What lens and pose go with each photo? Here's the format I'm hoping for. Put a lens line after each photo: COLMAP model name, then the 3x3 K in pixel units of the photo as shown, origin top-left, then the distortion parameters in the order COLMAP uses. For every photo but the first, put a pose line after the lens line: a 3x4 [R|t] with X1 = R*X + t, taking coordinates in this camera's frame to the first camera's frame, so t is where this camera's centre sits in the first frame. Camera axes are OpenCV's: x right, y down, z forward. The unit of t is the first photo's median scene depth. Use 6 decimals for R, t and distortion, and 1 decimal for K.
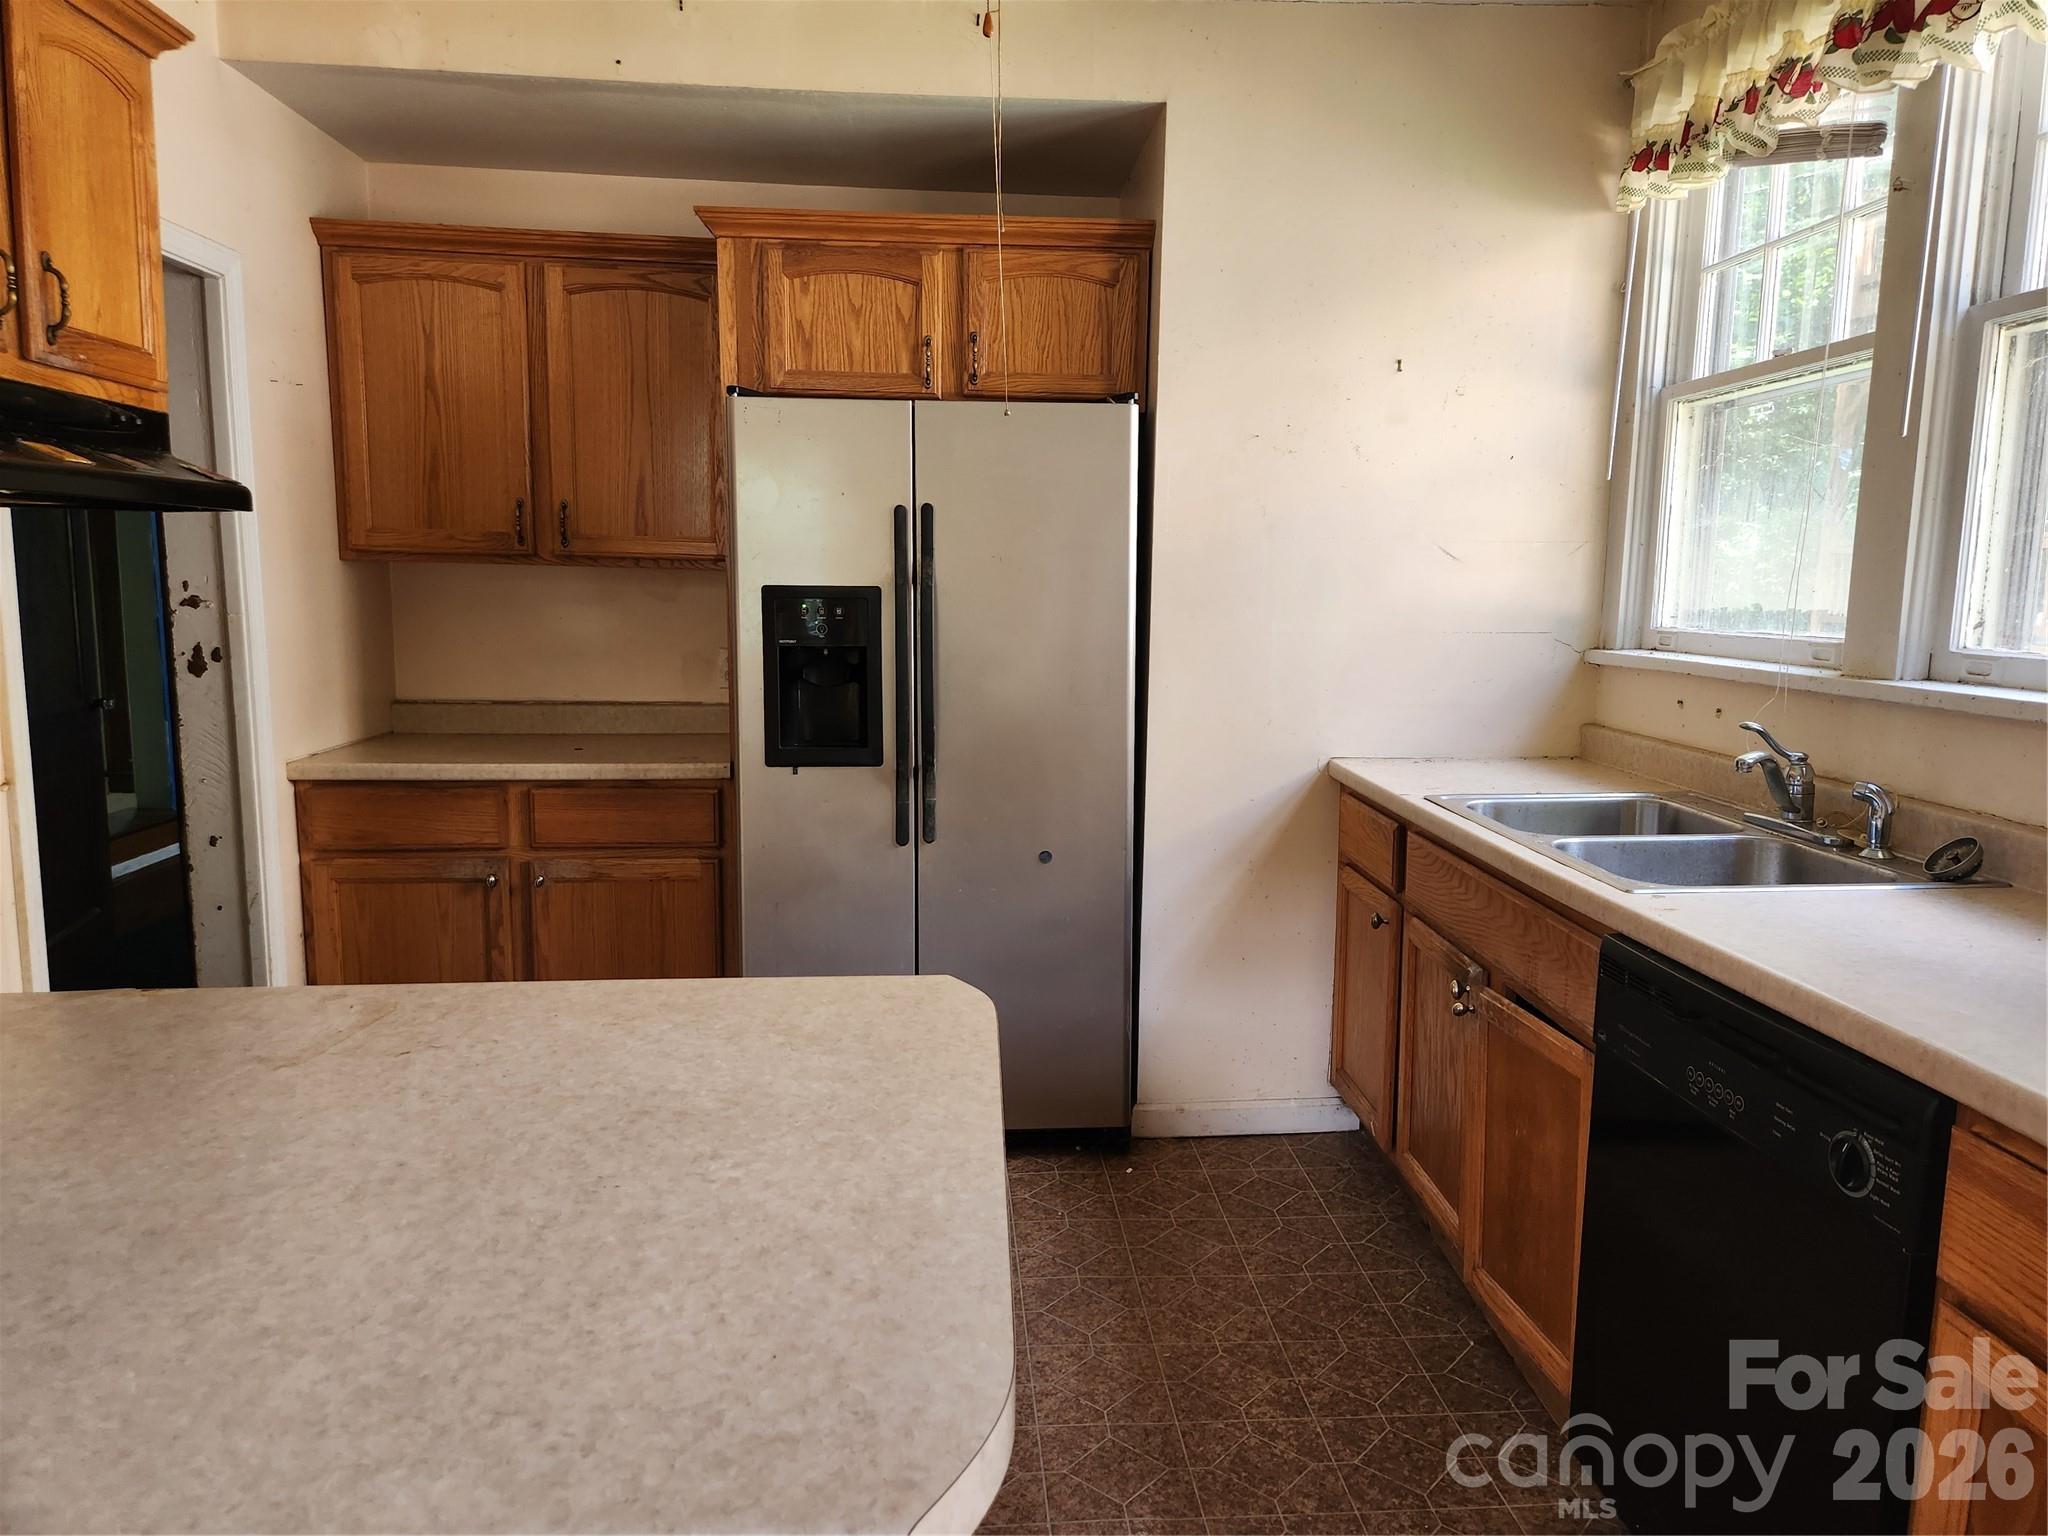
lens RADIAL K [[1396.7, 0, 1044.5], [0, 1396.7, 766.7], [0, 0, 1]] dist [0.003369, 0.001230]
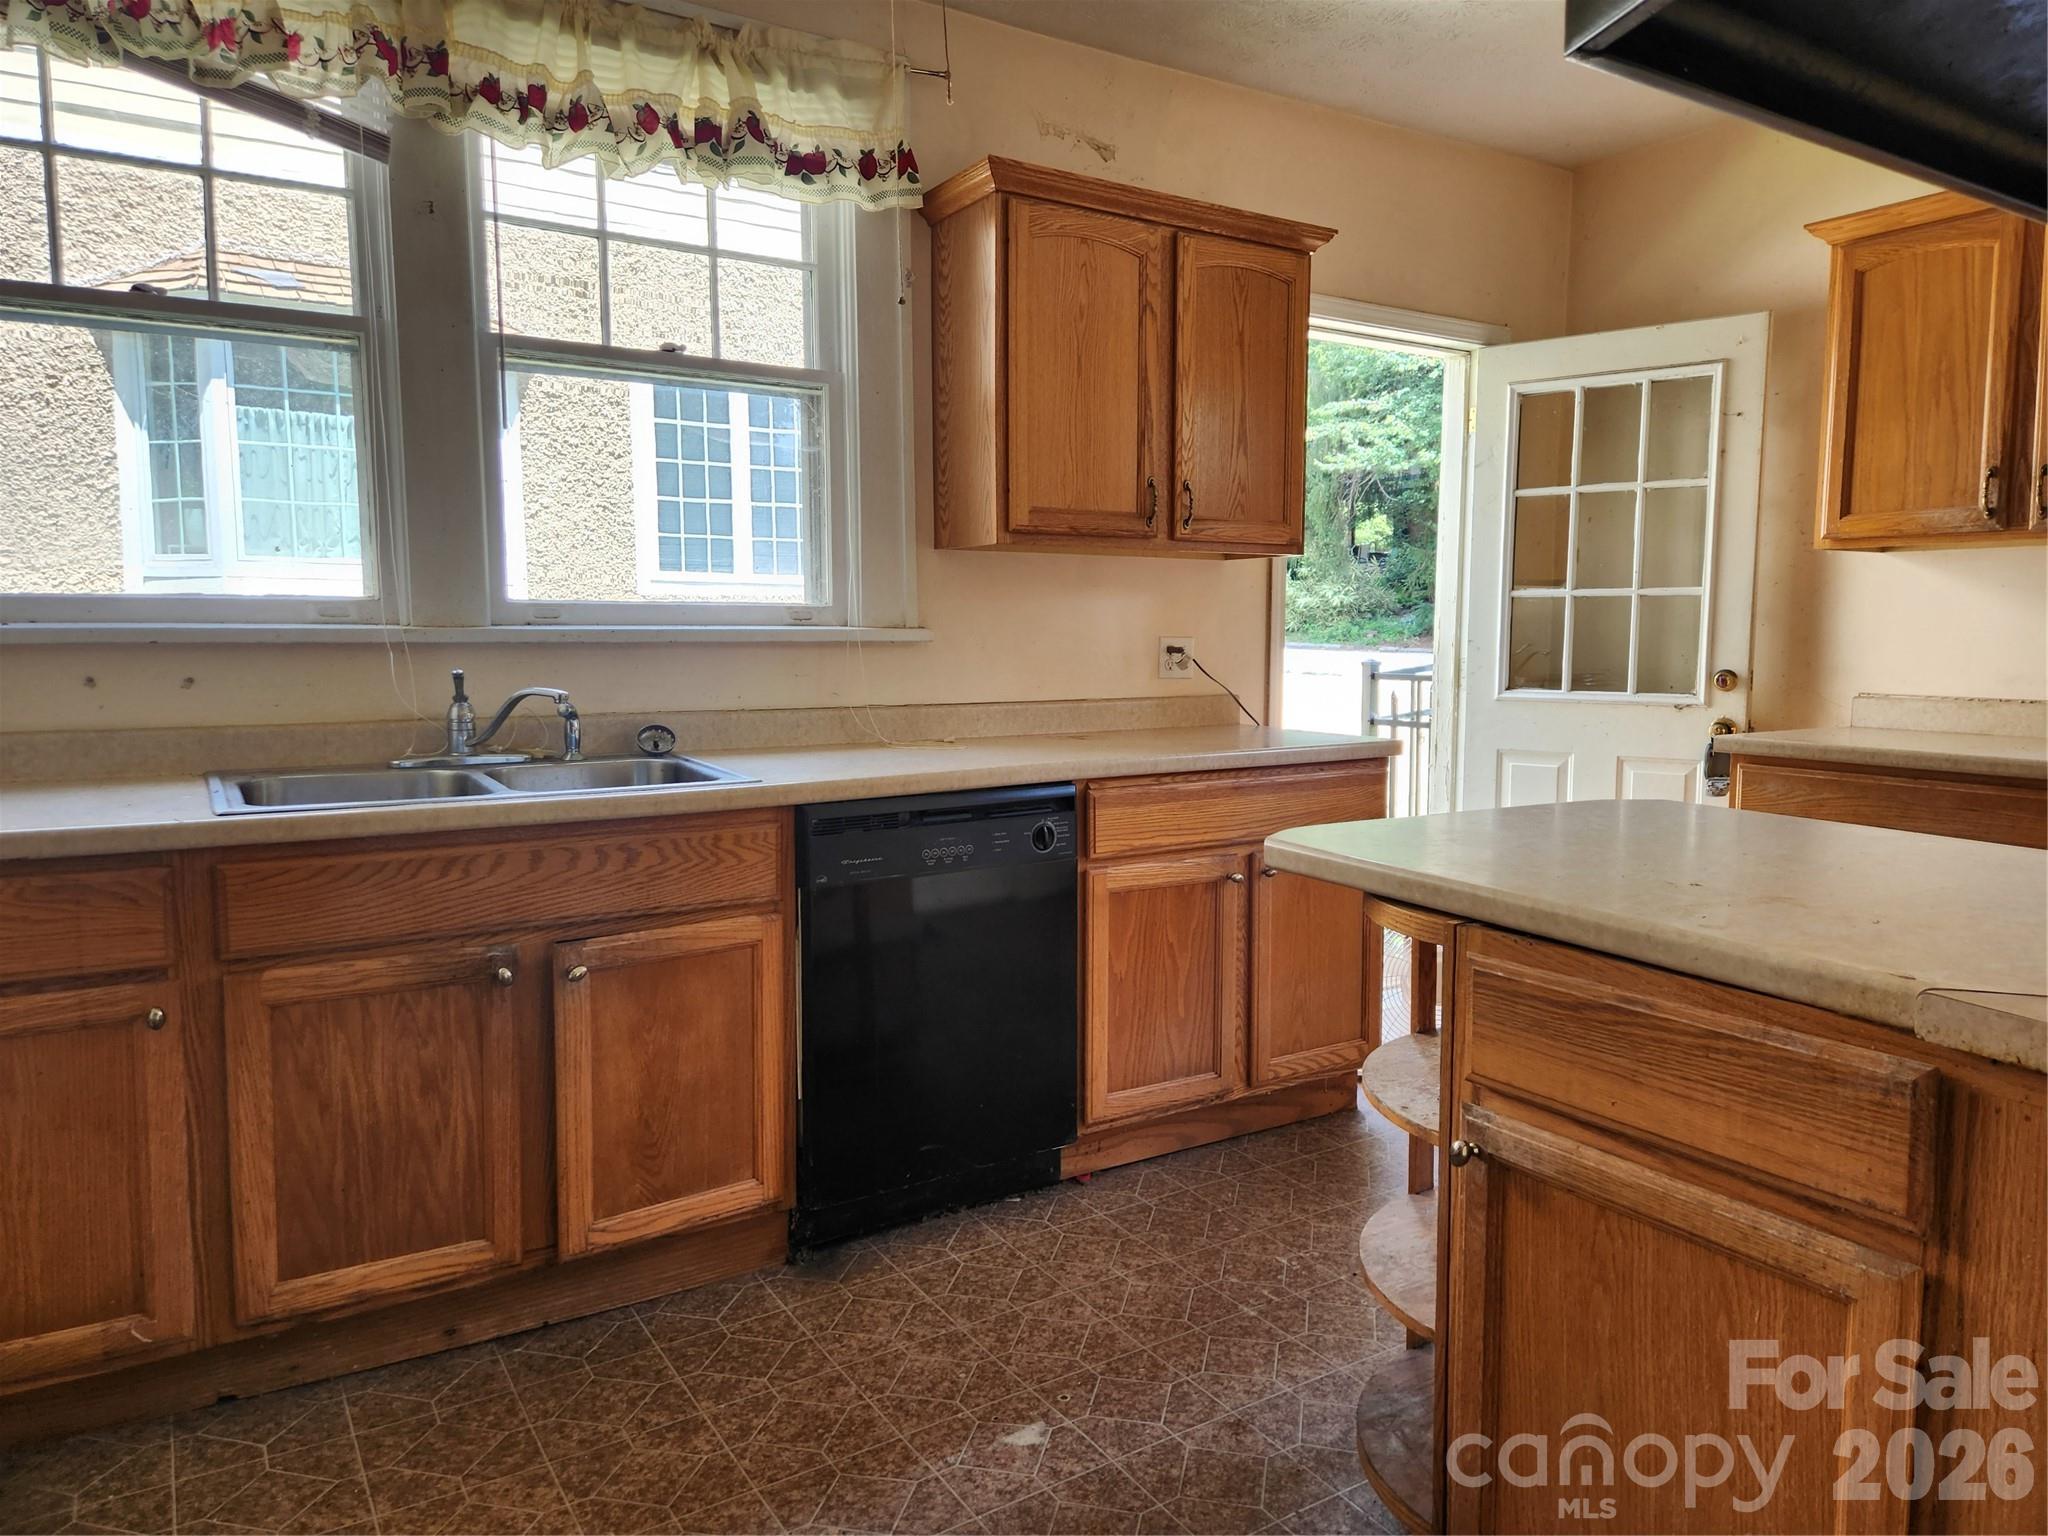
lens RADIAL K [[1396.7, 0, 1044.5], [0, 1396.7, 766.7], [0, 0, 1]] dist [0.003369, 0.001230]
pose [[-0.487190, -0.103664, 0.867122, -0.702733], [0.112901, 0.977120, 0.180248, -0.107338], [-0.865967, 0.185714, -0.464339, 1.167539]]
